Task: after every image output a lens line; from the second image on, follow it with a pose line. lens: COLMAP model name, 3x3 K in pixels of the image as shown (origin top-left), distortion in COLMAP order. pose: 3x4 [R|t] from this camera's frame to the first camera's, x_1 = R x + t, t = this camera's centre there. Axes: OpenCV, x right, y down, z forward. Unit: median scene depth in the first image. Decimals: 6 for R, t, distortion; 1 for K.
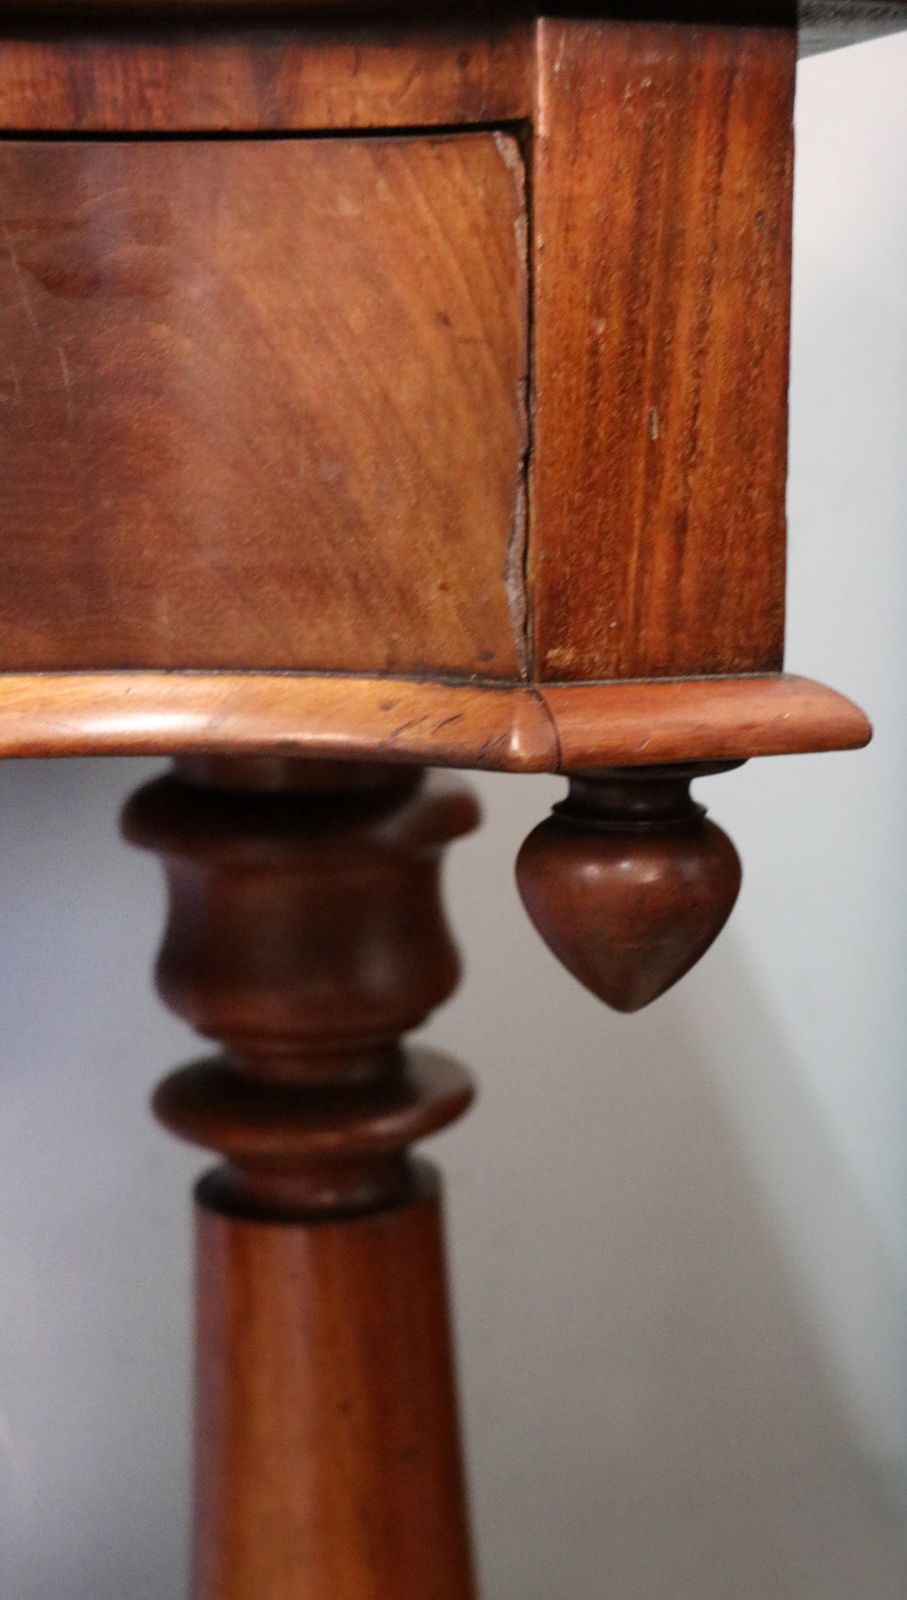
lens RADIAL K [[2301.8, 0, 547.0], [0, 2301.8, 803.2], [0, 0, 1]] dist [-0.096150, 0.594616]
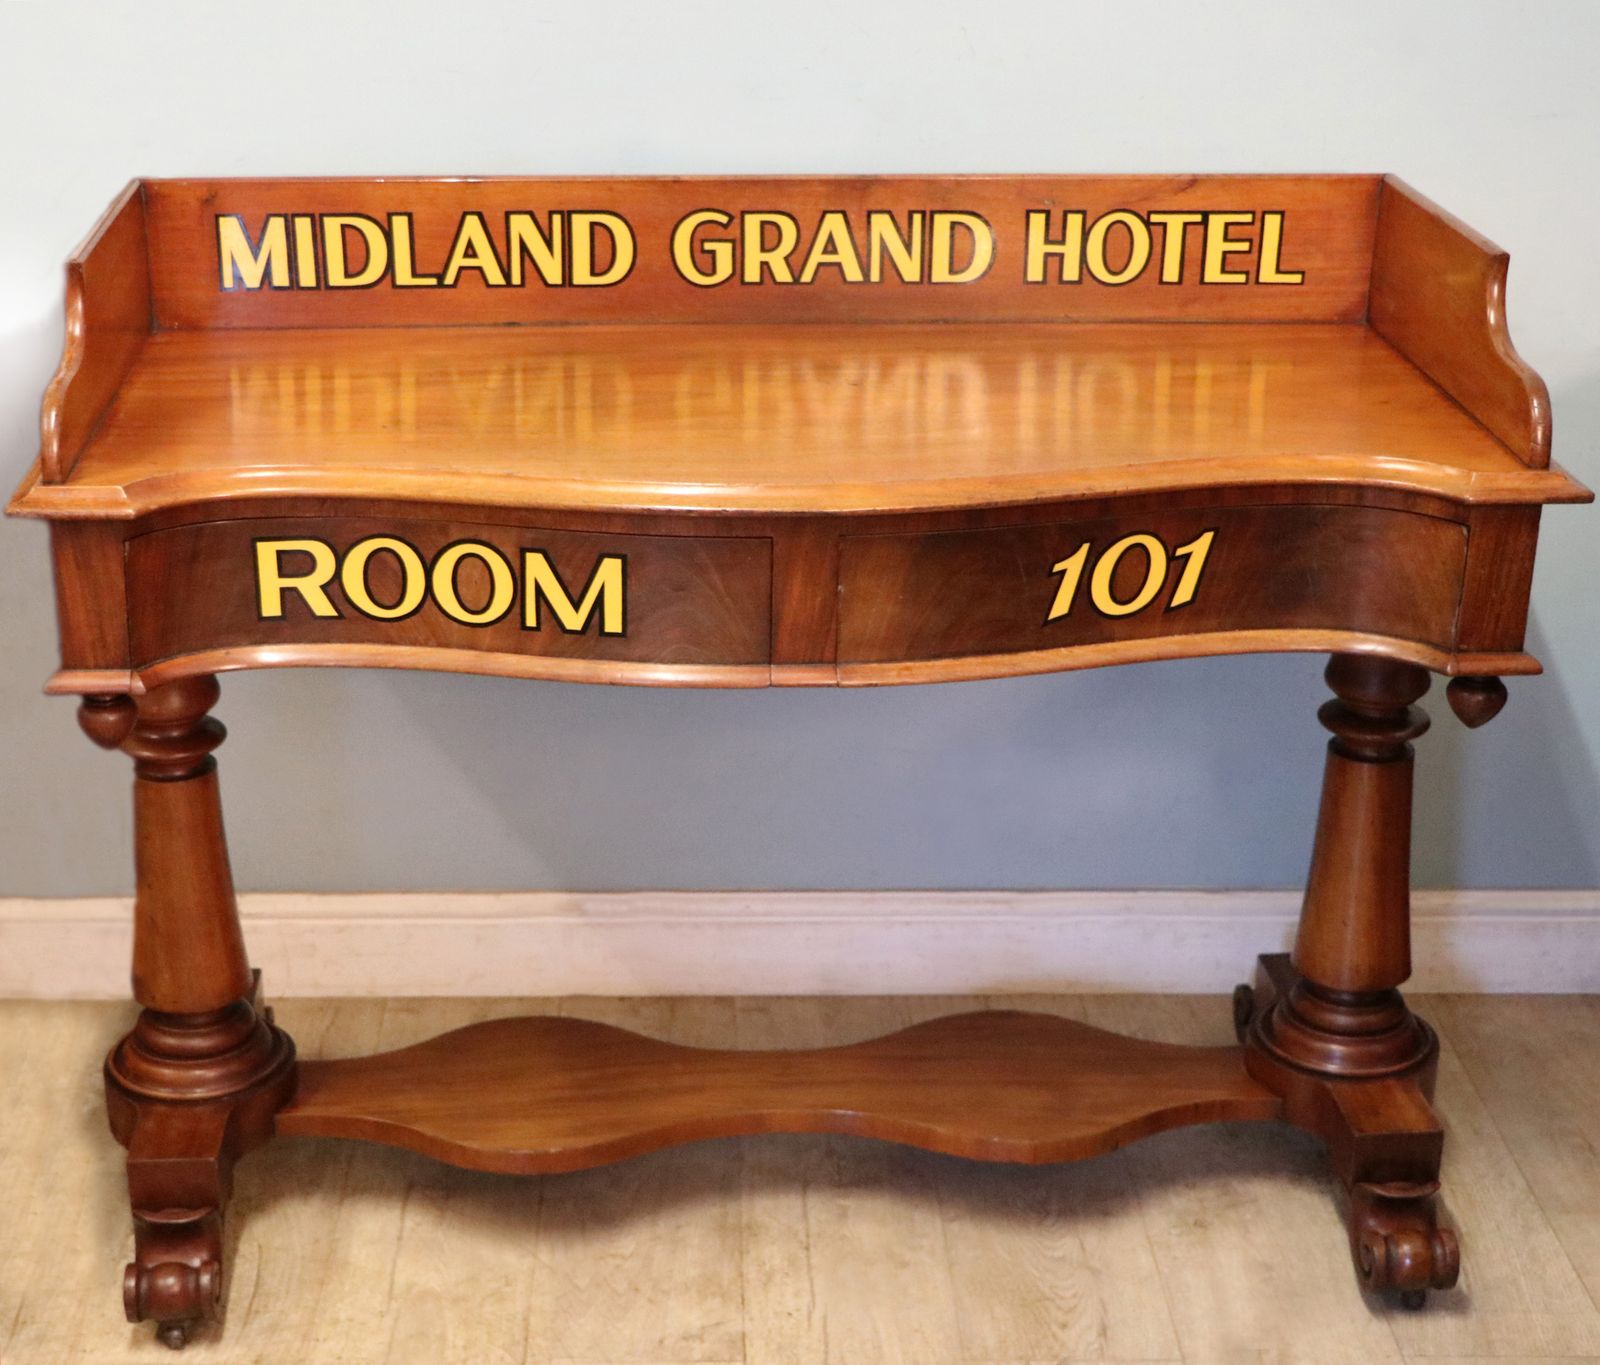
lens RADIAL K [[2518.6, 0, 740.0], [0, 2518.6, 685.1], [0, 0, 1]] dist [-0.023425, 0.034381]
pose [[0.949933, 0.124950, -0.286383, 0.073115], [-0.067838, 0.977173, 0.201325, -0.810172], [0.305001, -0.171818, 0.936725, -3.598701]]
